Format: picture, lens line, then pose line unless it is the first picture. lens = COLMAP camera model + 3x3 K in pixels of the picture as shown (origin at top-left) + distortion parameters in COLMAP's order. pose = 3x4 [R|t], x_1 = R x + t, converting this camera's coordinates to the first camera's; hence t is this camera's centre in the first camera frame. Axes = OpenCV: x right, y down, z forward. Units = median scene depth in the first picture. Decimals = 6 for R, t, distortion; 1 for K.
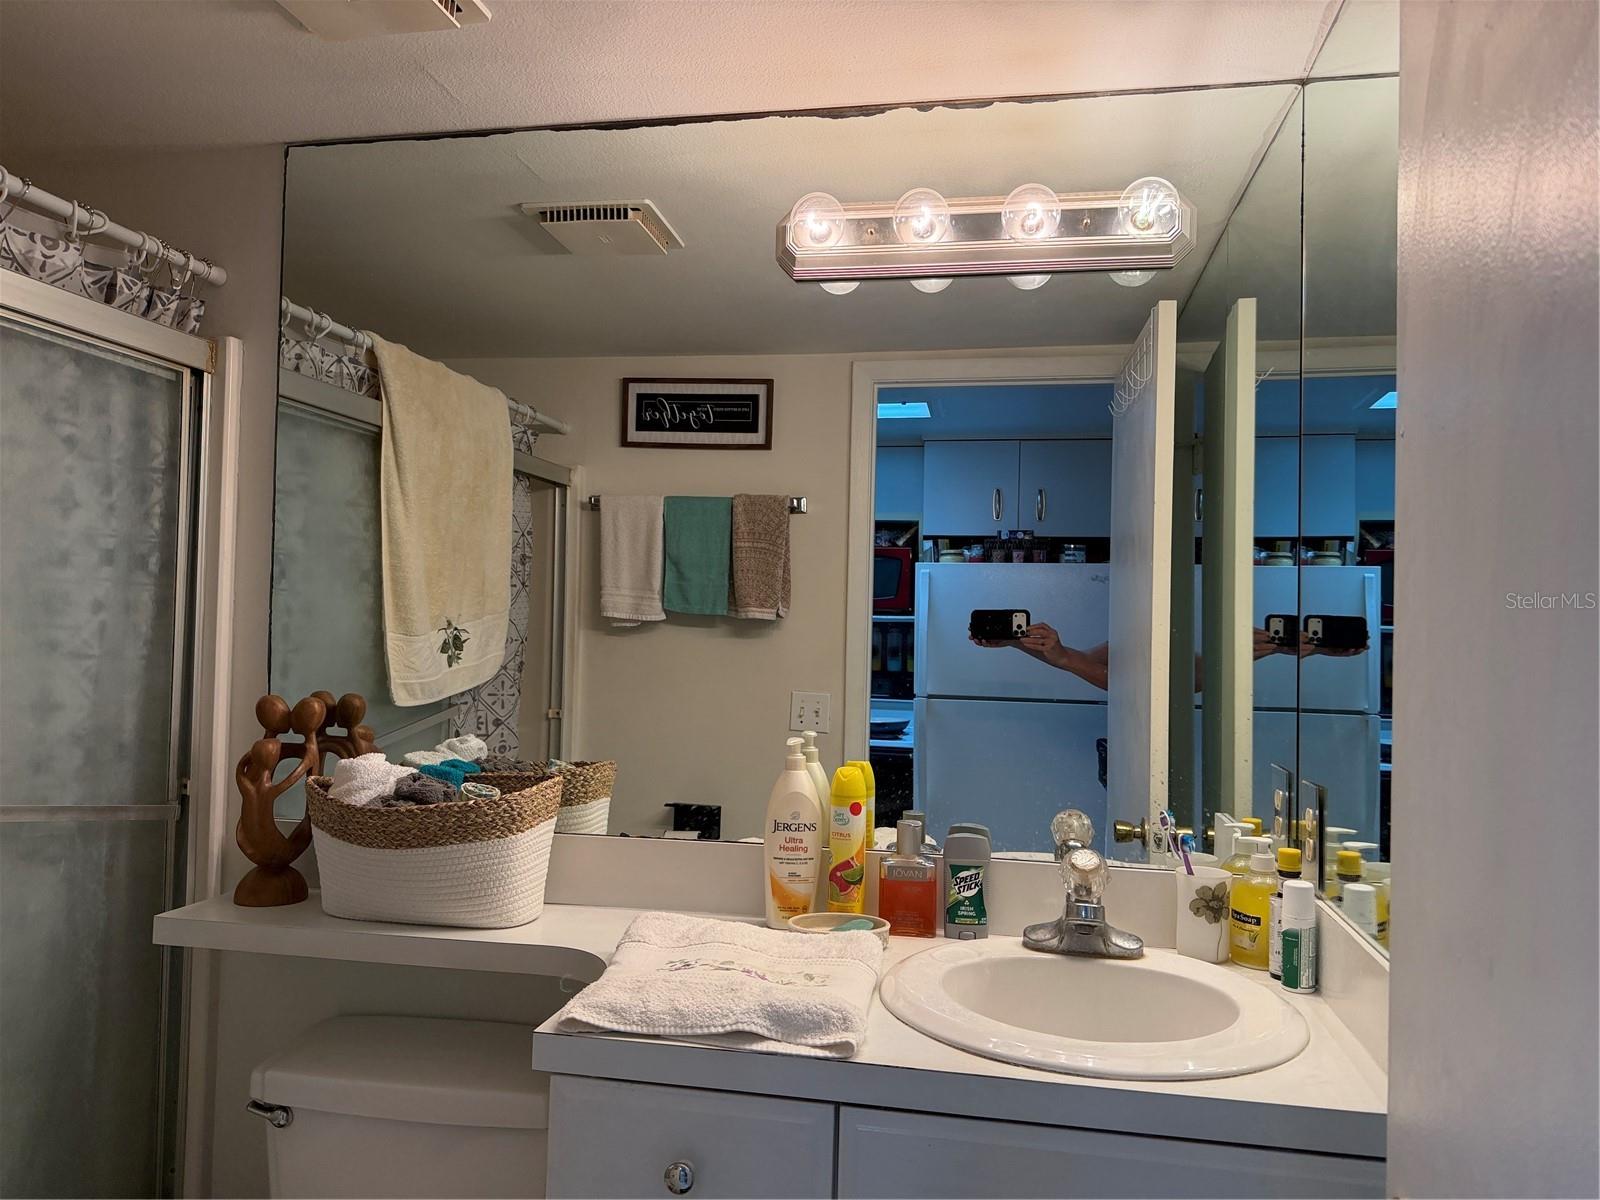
lens RADIAL K [[1113.8, 0, 806.9], [0, 1113.8, 595.5], [0, 0, 1]] dist [0.054666, -0.073112]
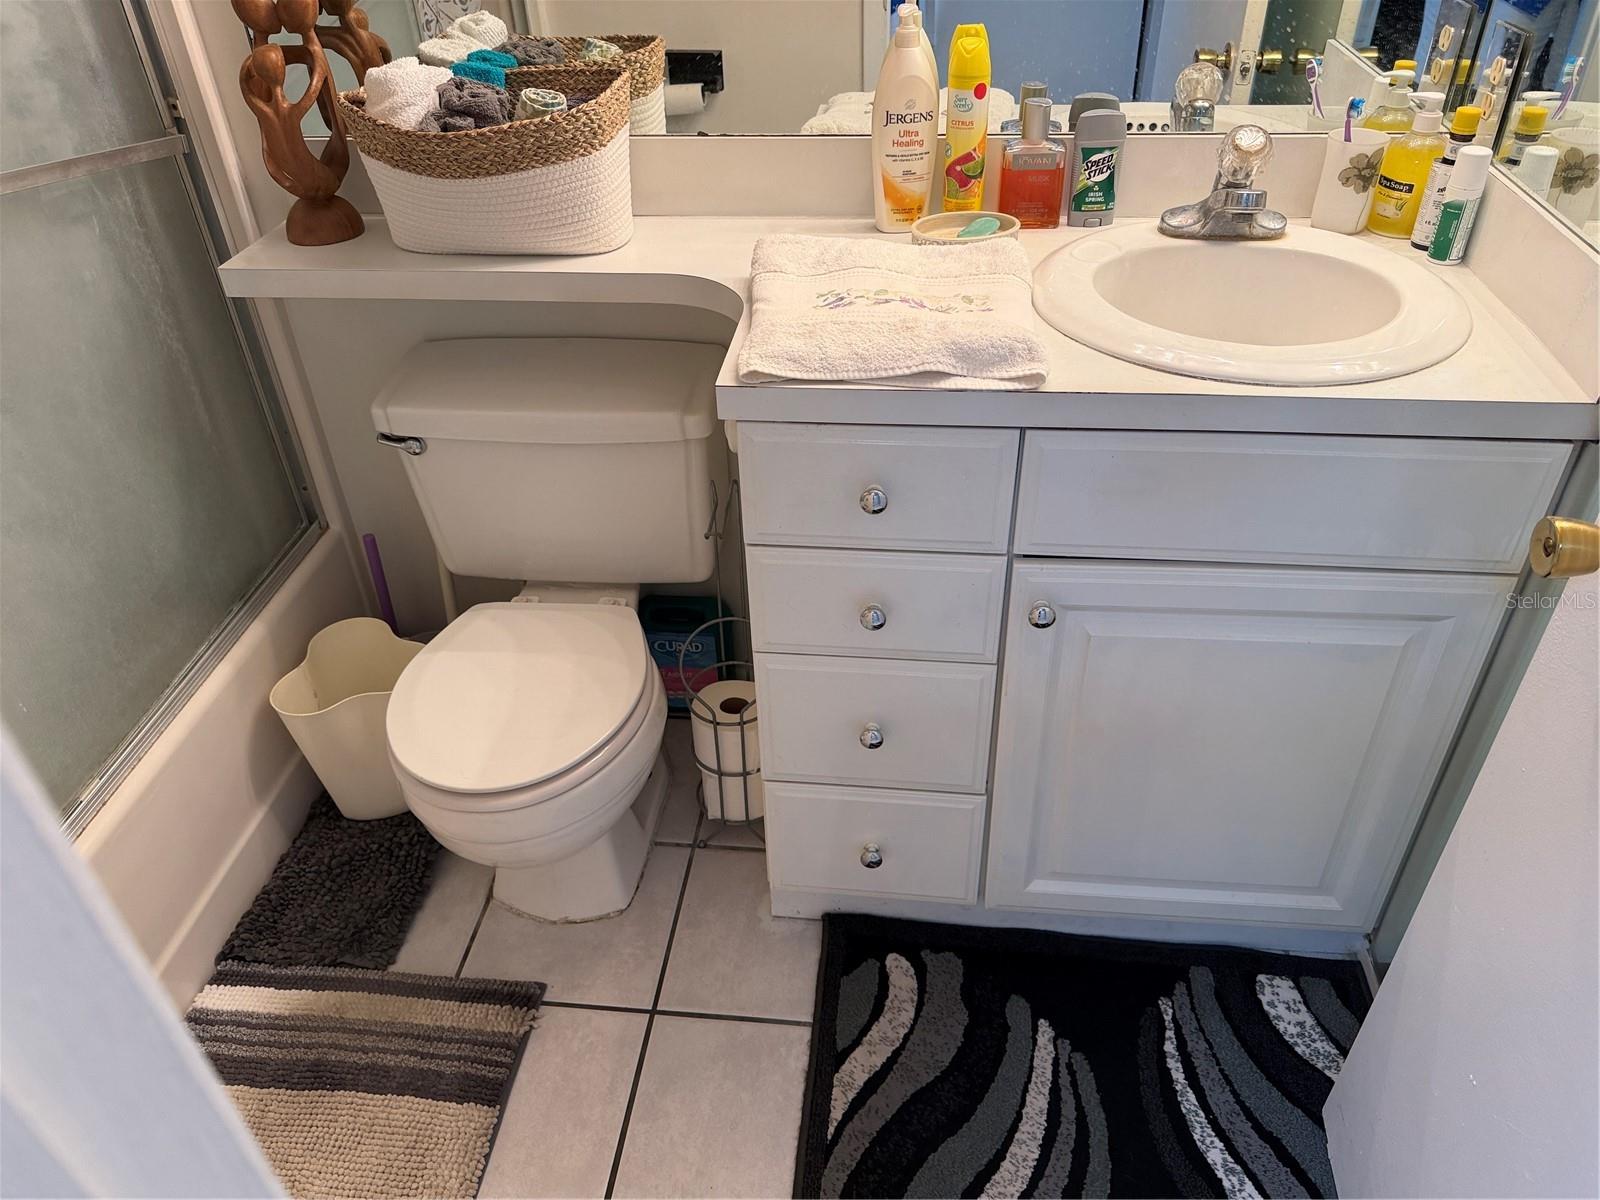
lens RADIAL K [[1124.4, 0, 804.6], [0, 1124.4, 593.7], [0, 0, 1]] dist [0.108210, -0.159092]
pose [[0.995837, -0.086152, 0.029758, -0.150423], [0.049107, 0.782177, 0.621118, -0.060853], [-0.076787, -0.617071, 0.783152, 0.068386]]
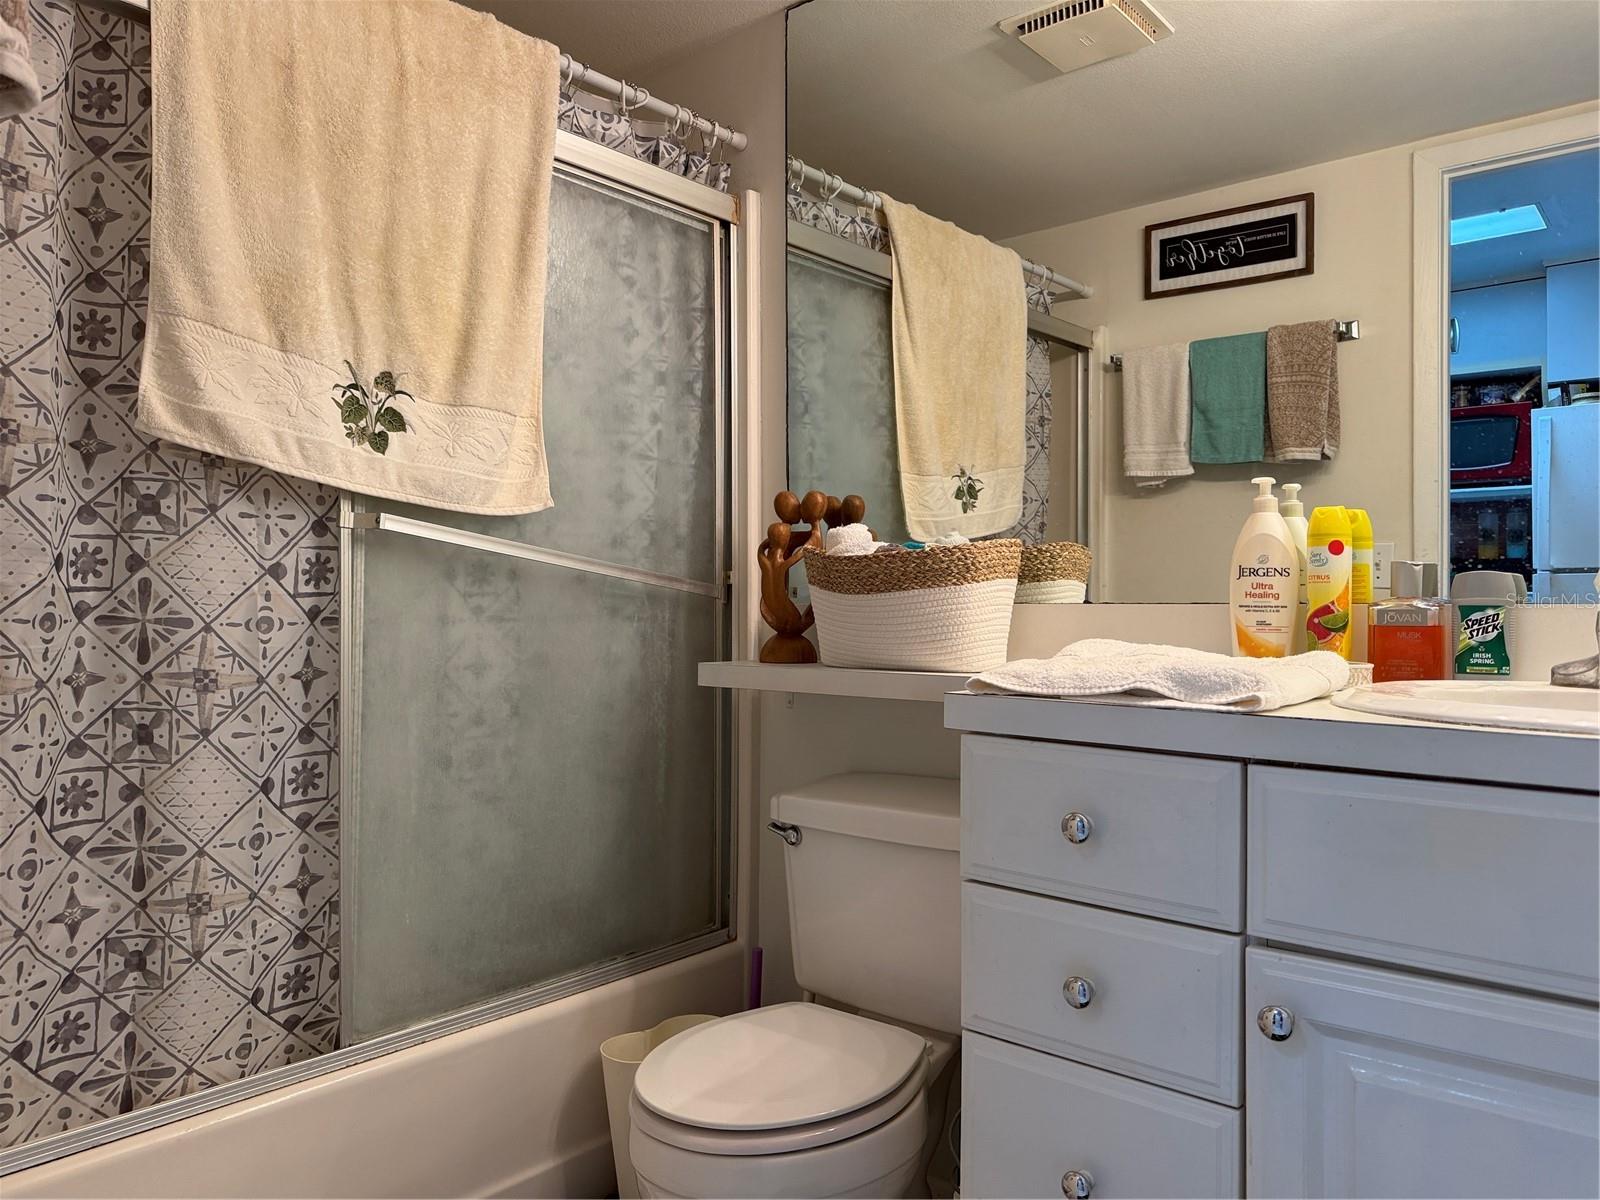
lens RADIAL K [[1120.2, 0, 814.2], [0, 1120.2, 602.2], [0, 0, 1]] dist [0.105901, -0.158030]
pose [[0.869288, -0.020778, -0.493868, 0.125675], [0.033478, 0.999297, 0.016885, 0.201265], [0.493170, -0.031212, 0.869373, 0.013110]]
